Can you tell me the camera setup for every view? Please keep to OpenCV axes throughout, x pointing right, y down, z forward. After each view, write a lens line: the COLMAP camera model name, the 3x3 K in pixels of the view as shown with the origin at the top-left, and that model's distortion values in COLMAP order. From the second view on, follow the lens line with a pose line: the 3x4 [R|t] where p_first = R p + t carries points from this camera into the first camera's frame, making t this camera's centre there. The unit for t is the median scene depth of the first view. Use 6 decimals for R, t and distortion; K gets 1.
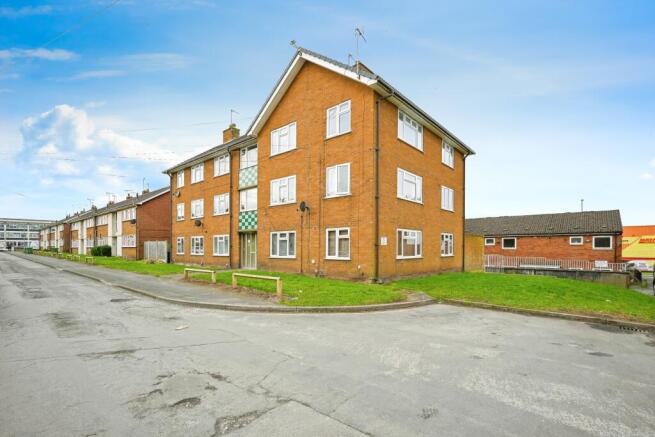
lens RADIAL K [[301.1, 0, 327.3], [0, 301.1, 246.7], [0, 0, 1]] dist [0.001344, 0.000062]
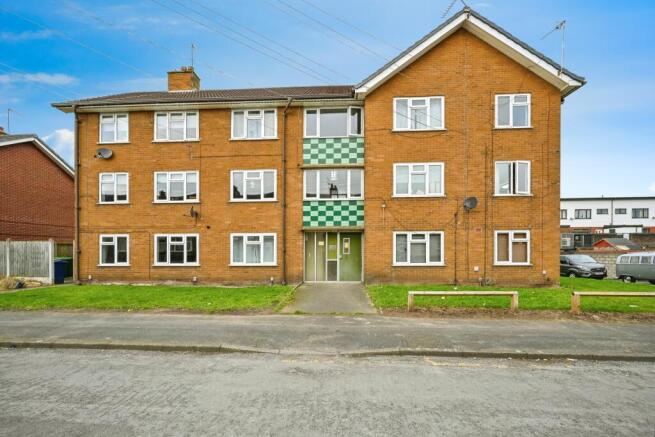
lens RADIAL K [[255.7, 0, 327.5], [0, 255.7, 252.9], [0, 0, 1]] dist [0.008464, -0.000148]
pose [[0.778521, -0.001083, 0.627618, -0.733804], [0.000947, 0.999999, 0.000551, 0.003747], [-0.627618, 0.000165, 0.778521, 0.619432]]
